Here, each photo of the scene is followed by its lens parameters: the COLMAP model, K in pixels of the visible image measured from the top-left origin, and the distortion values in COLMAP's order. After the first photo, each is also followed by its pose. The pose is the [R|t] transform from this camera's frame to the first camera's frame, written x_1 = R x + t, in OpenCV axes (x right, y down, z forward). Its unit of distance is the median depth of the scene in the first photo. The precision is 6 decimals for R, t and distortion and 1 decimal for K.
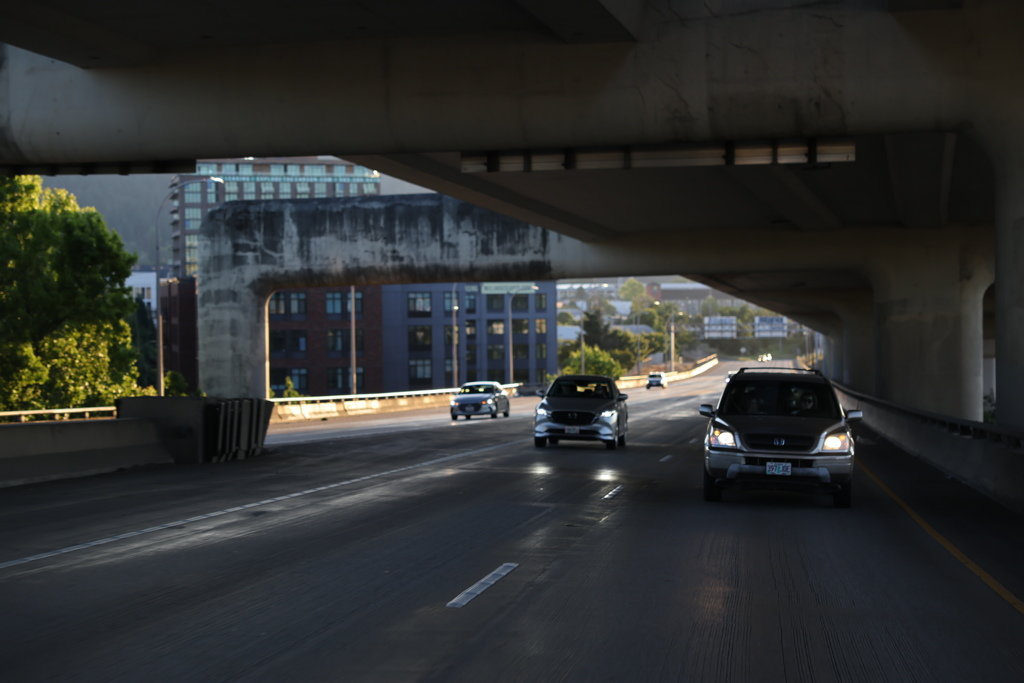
lens RADIAL K [[2083.0, 0, 512.0], [0, 2083.0, 341.5], [0, 0, 1]] dist [0.270964, -0.068954]
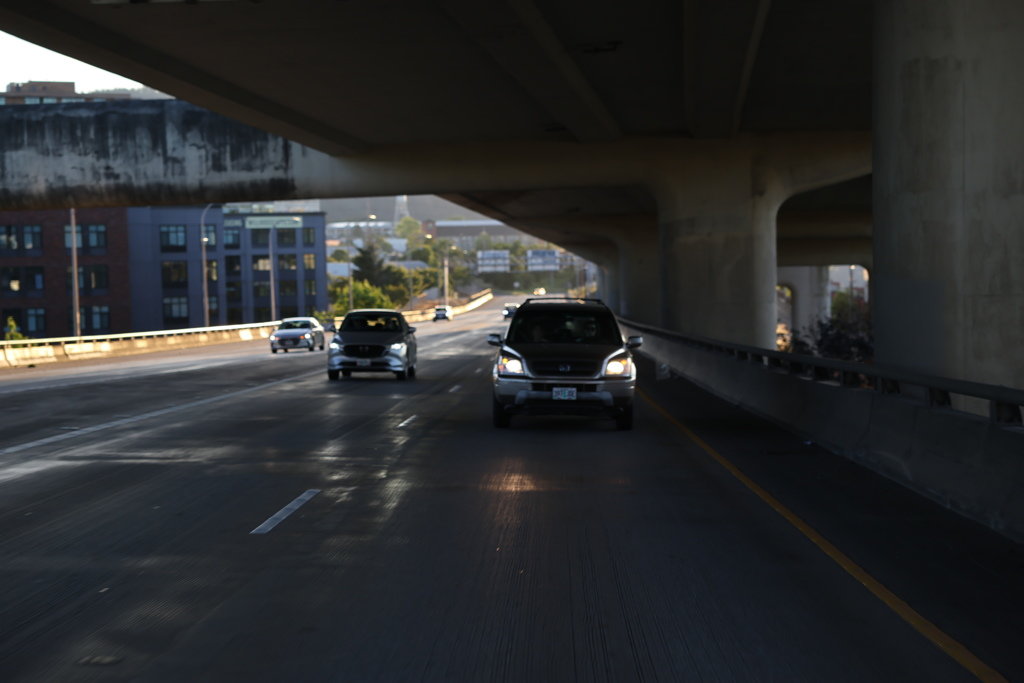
lens RADIAL K [[1781.8, 0, 512.0], [0, 1781.8, 341.5], [0, 0, 1]] dist [0.243359, -0.125008]
pose [[0.994133, -0.019027, 0.106481, 0.027539], [0.015614, 0.999340, 0.032791, 0.006044], [-0.107035, -0.030936, 0.993774, 0.244297]]
